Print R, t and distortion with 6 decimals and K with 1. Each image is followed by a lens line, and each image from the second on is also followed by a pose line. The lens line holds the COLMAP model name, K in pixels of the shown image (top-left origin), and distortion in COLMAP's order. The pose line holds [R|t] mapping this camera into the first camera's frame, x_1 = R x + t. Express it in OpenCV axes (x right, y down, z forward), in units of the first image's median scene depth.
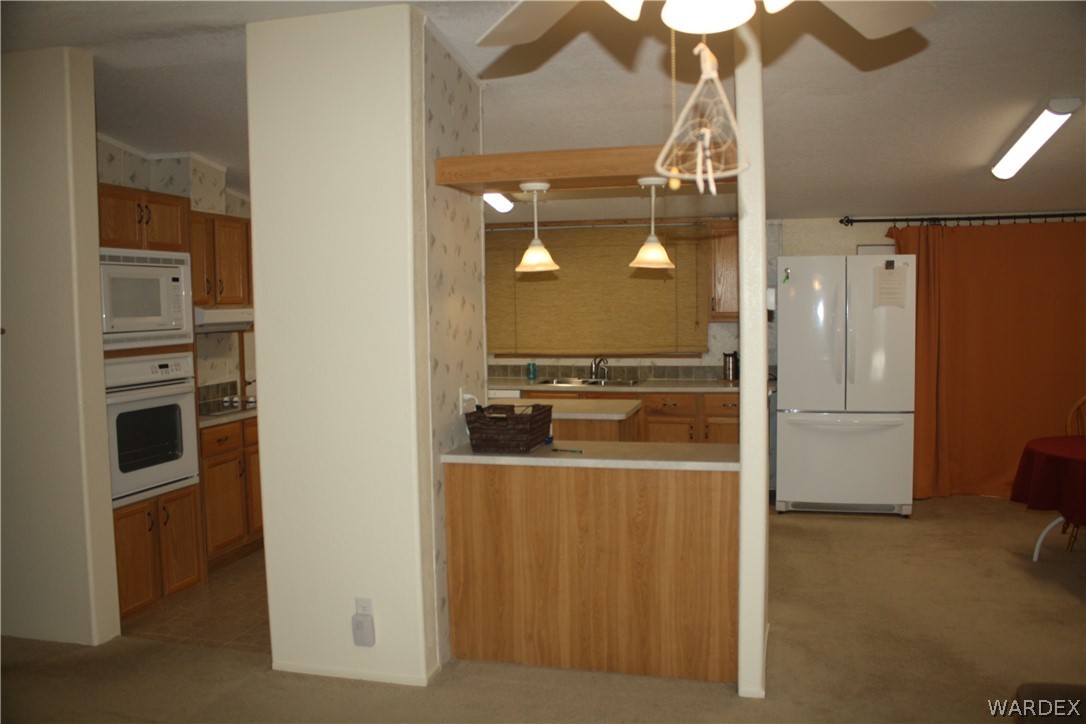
lens RADIAL K [[918.2, 0, 544.7], [0, 918.2, 360.8], [0, 0, 1]] dist [-0.048914, 0.018613]
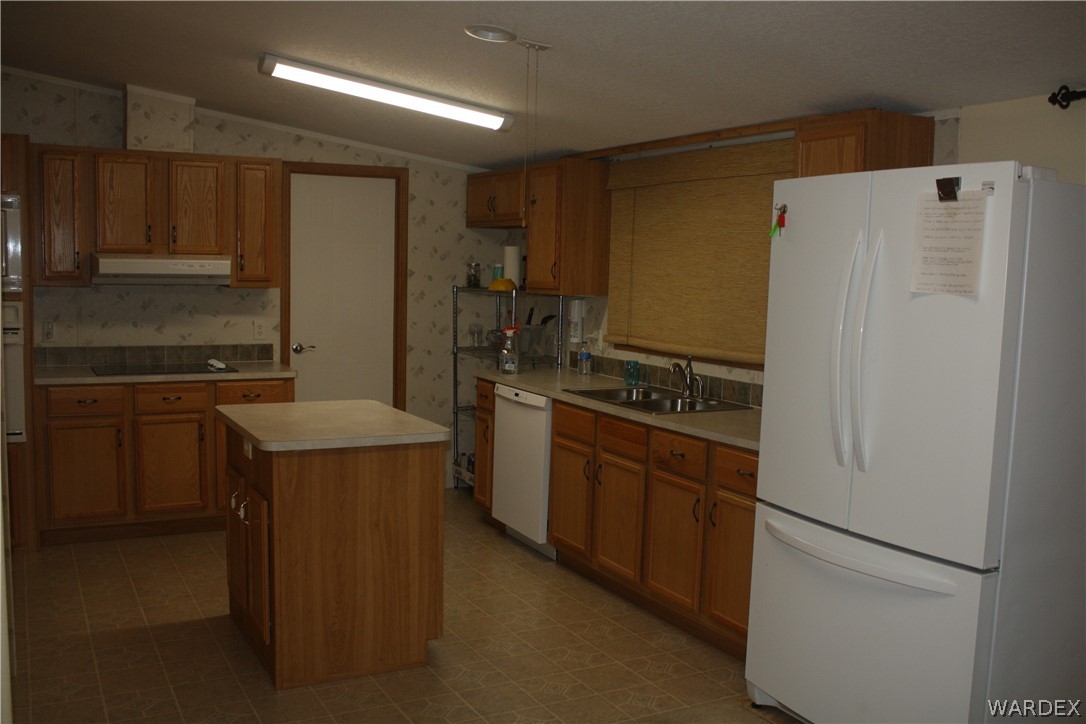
lens RADIAL K [[989.9, 0, 541.2], [0, 989.9, 364.1], [0, 0, 1]] dist [-0.049583, 0.000000]
pose [[0.676965, 0.101598, -0.728969, 0.533276], [-0.082647, 0.994656, 0.061876, -0.038951], [0.731360, 0.018359, 0.681744, 0.540121]]
